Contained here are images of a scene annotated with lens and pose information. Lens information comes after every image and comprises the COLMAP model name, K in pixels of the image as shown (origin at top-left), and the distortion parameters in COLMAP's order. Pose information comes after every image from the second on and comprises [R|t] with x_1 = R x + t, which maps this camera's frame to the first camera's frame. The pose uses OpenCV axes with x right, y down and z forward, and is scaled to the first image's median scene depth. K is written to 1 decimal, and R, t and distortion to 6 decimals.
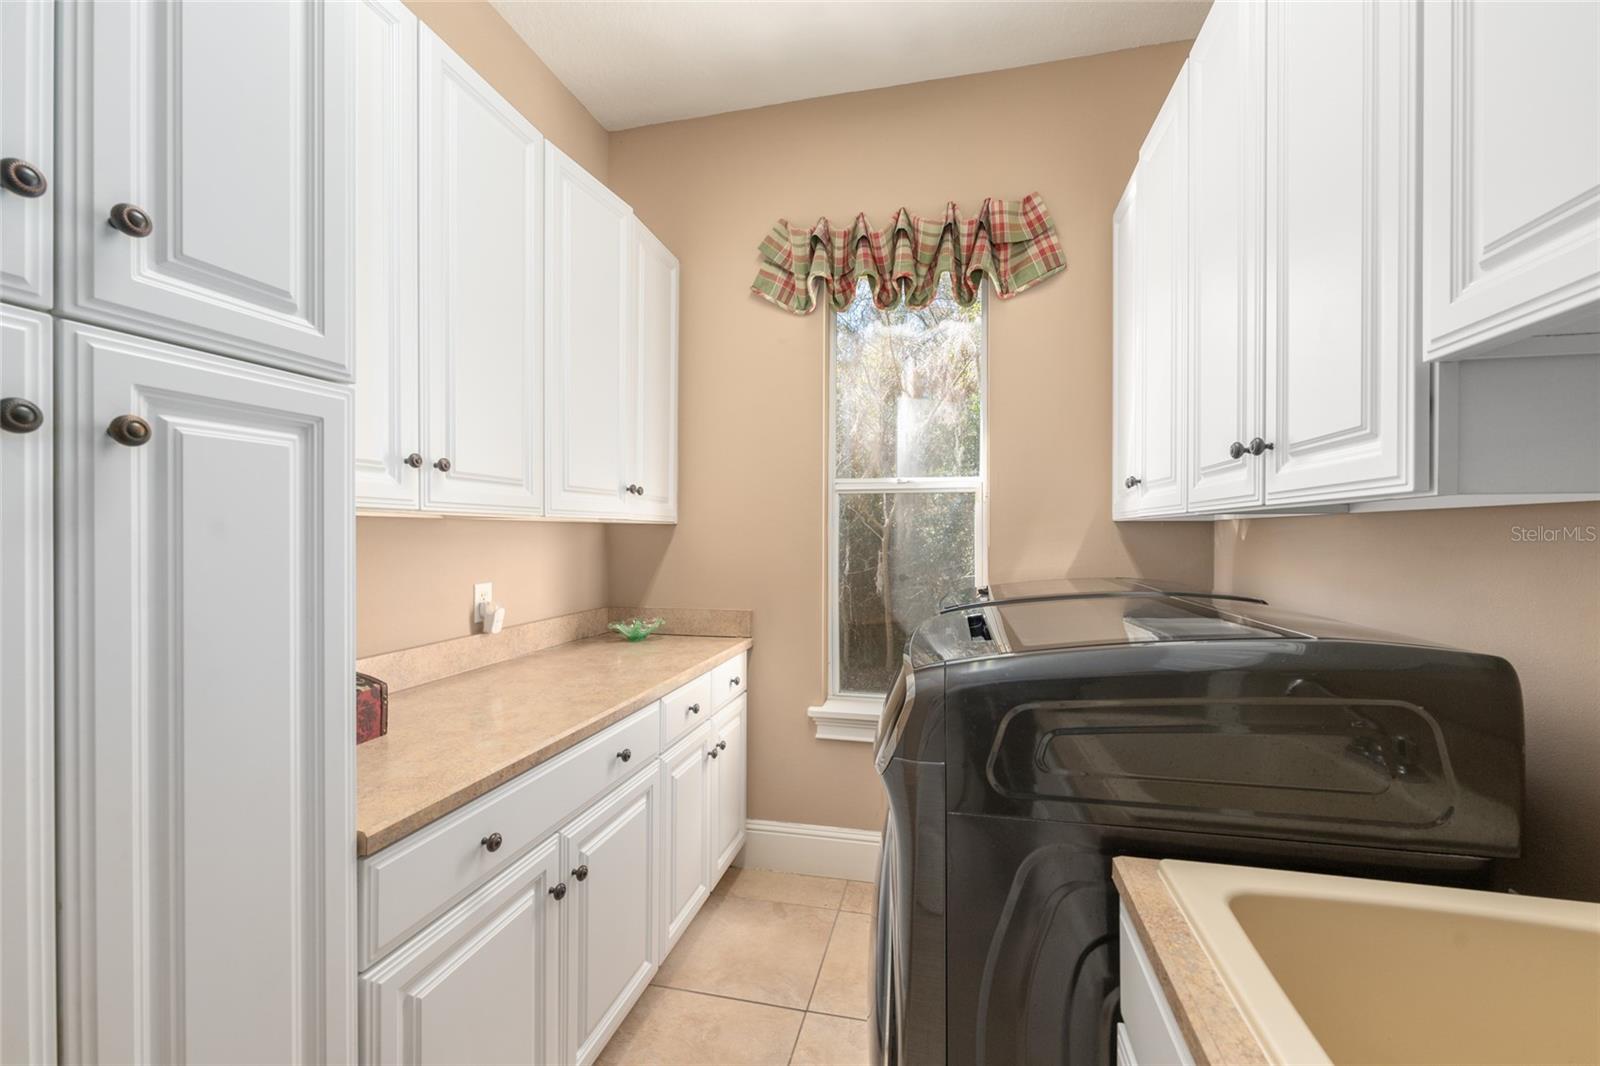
lens RADIAL K [[638.1, 0, 814.3], [0, 638.1, 533.0], [0, 0, 1]] dist [-0.001690, 0.000805]
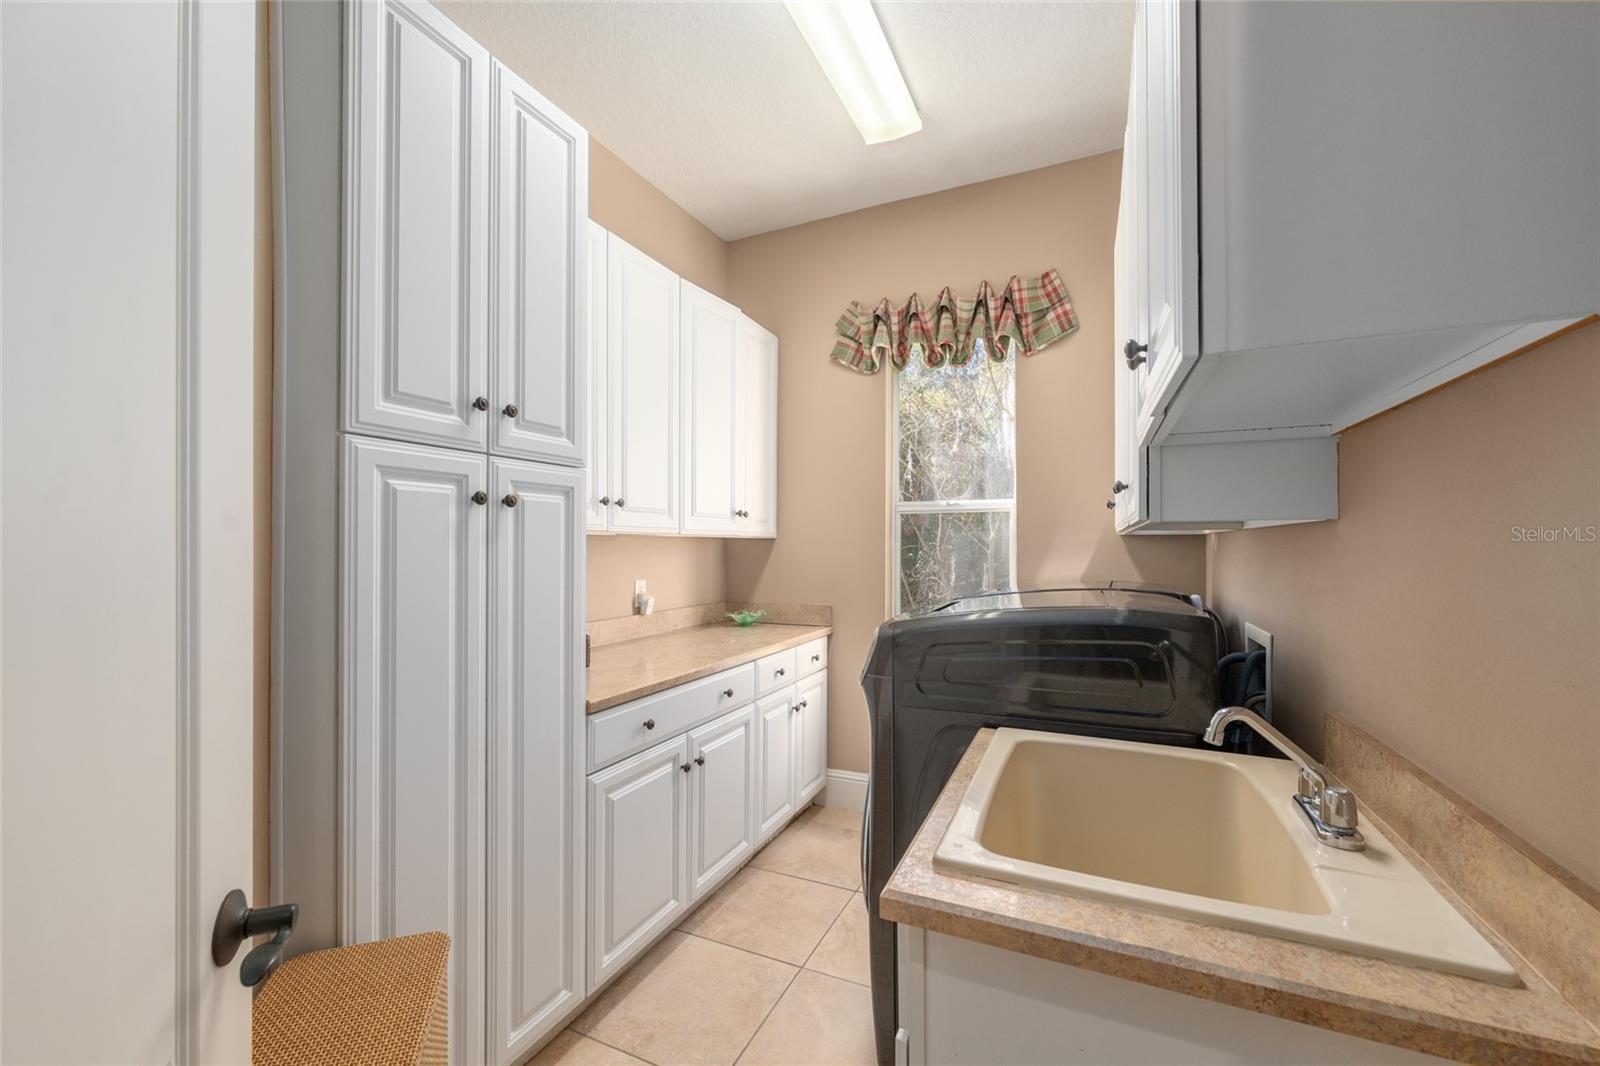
lens RADIAL K [[638.1, 0, 795.7], [0, 638.1, 539.7], [0, 0, 1]] dist [-0.001690, 0.000805]
pose [[0.974178, -0.002327, -0.225767, 0.143834], [0.000139, 0.999953, -0.009708, 0.001468], [0.225779, 0.009426, 0.974133, -0.316763]]
